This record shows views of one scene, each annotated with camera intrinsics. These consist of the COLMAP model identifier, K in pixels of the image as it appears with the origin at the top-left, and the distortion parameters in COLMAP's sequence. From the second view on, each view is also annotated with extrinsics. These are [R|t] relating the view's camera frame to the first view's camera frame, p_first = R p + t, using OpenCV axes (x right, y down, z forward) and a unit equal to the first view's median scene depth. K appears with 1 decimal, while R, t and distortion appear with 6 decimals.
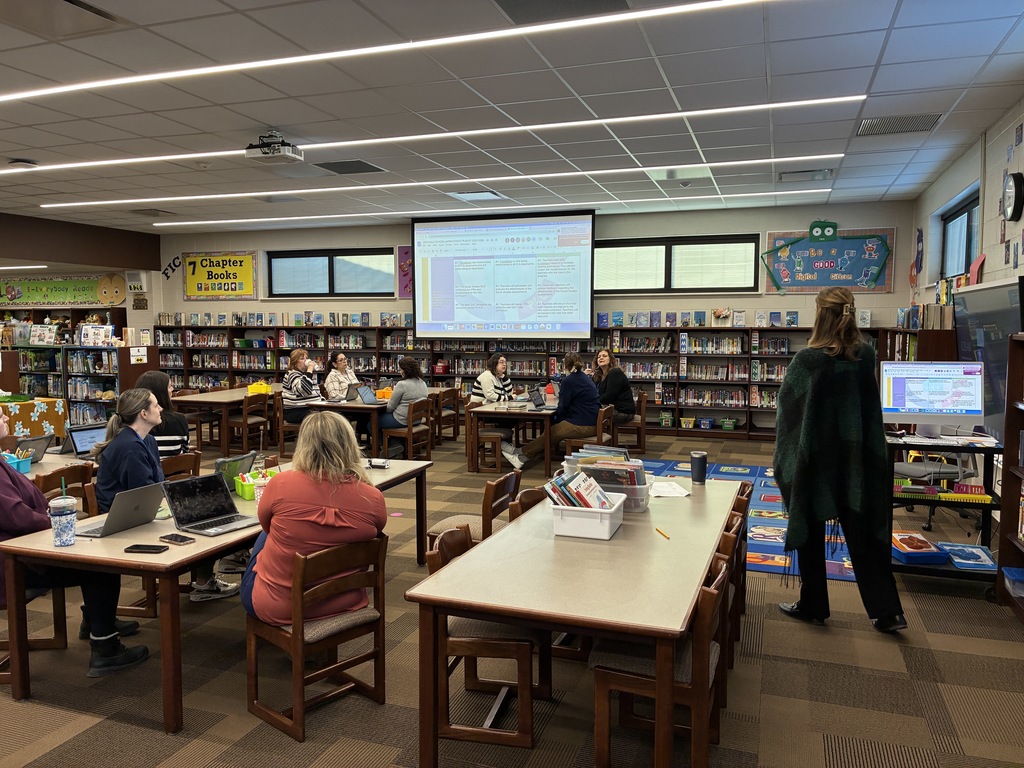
lens RADIAL K [[767.4, 0, 509.3], [0, 767.4, 387.6], [0, 0, 1]] dist [0.044826, -0.044731]
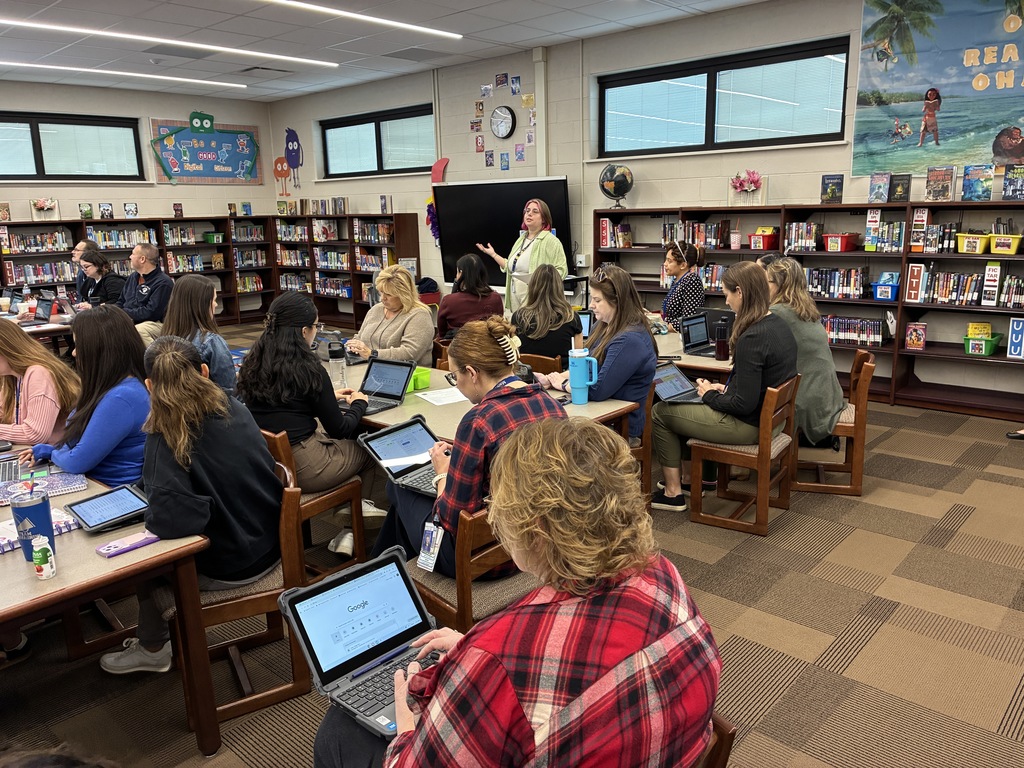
lens RADIAL K [[770.7, 0, 523.0], [0, 770.7, 384.4], [0, 0, 1]] dist [0.045737, -0.058989]
pose [[0.377304, -0.216681, 0.900384, -0.422322], [0.102314, 0.976044, 0.192015, -0.013557], [-0.920420, 0.019674, 0.390435, 0.184279]]
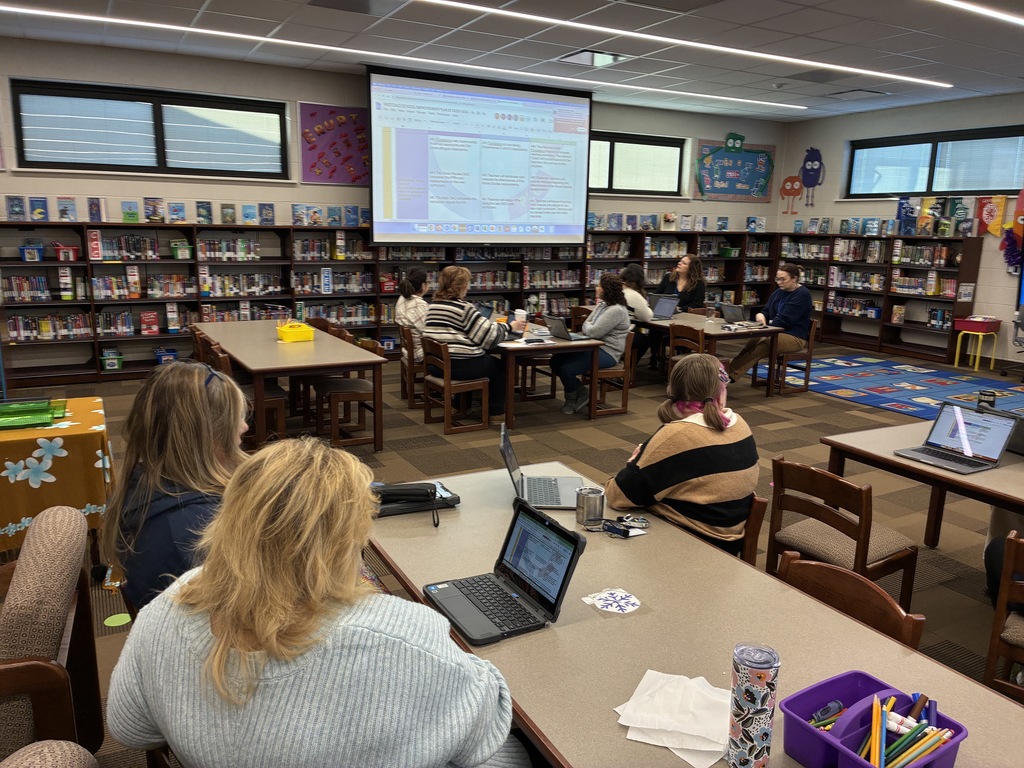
lens RADIAL K [[778.9, 0, 515.2], [0, 778.9, 398.2], [0, 0, 1]] dist [0.020976, 0.000637]
pose [[0.657629, -0.154038, 0.737426, -0.630797], [0.045252, 0.985182, 0.165436, -0.039568], [-0.751982, -0.075426, 0.654855, 0.446446]]
